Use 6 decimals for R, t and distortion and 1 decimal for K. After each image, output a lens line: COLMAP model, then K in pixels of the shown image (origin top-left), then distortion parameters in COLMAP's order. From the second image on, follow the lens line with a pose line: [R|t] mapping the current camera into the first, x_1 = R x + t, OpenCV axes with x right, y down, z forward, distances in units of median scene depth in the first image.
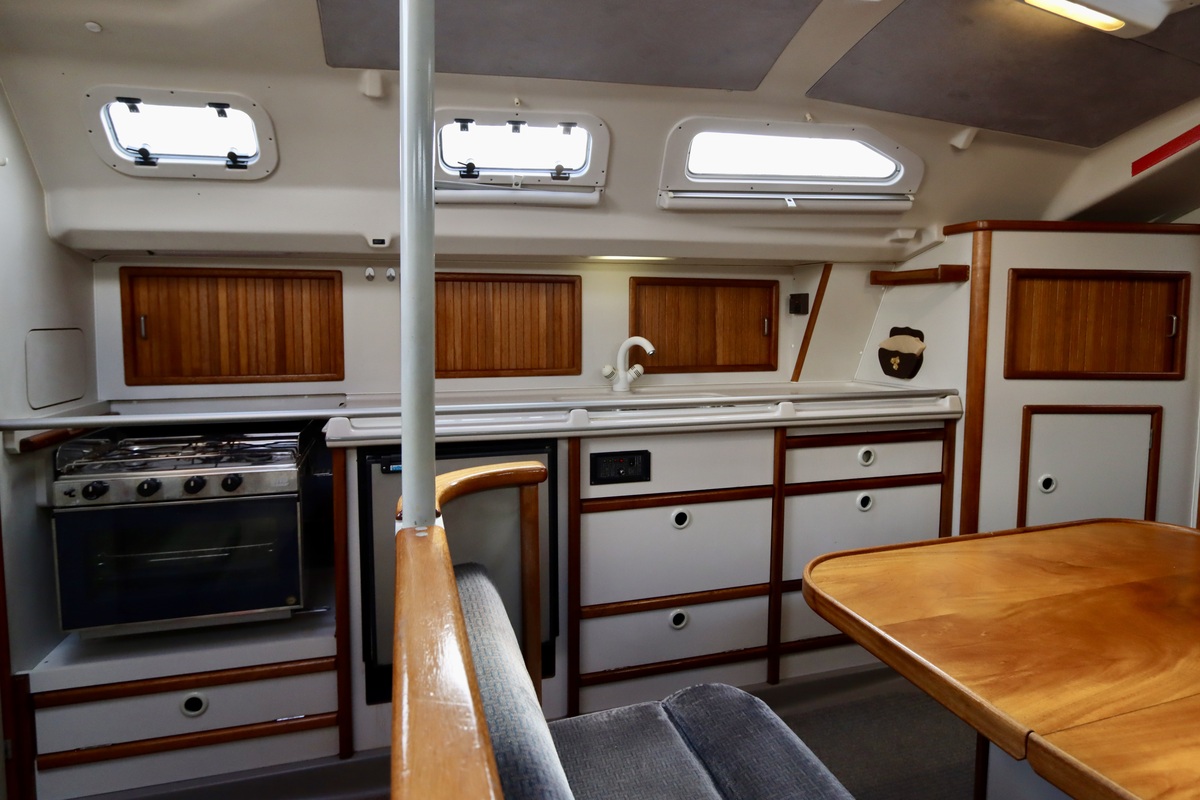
lens RADIAL K [[640.3, 0, 587.9], [0, 640.3, 365.0], [0, 0, 1]] dist [-0.012387, -0.000773]
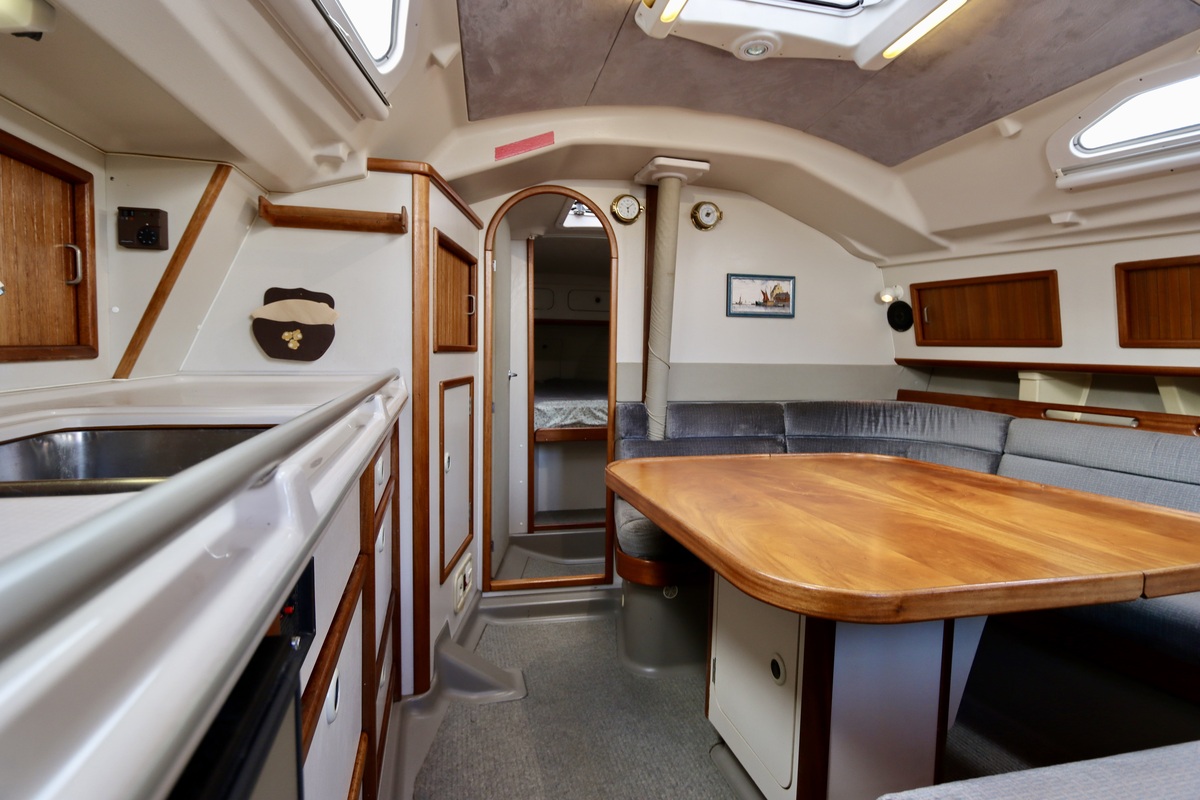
lens RADIAL K [[640.3, 0, 604.7], [0, 640.3, 388.6], [0, 0, 1]] dist [-0.012387, -0.000773]
pose [[0.044623, -0.068381, 0.996661, -0.236225], [0.048556, 0.996624, 0.066205, 0.025101], [-0.997823, 0.045439, 0.047792, 0.771266]]
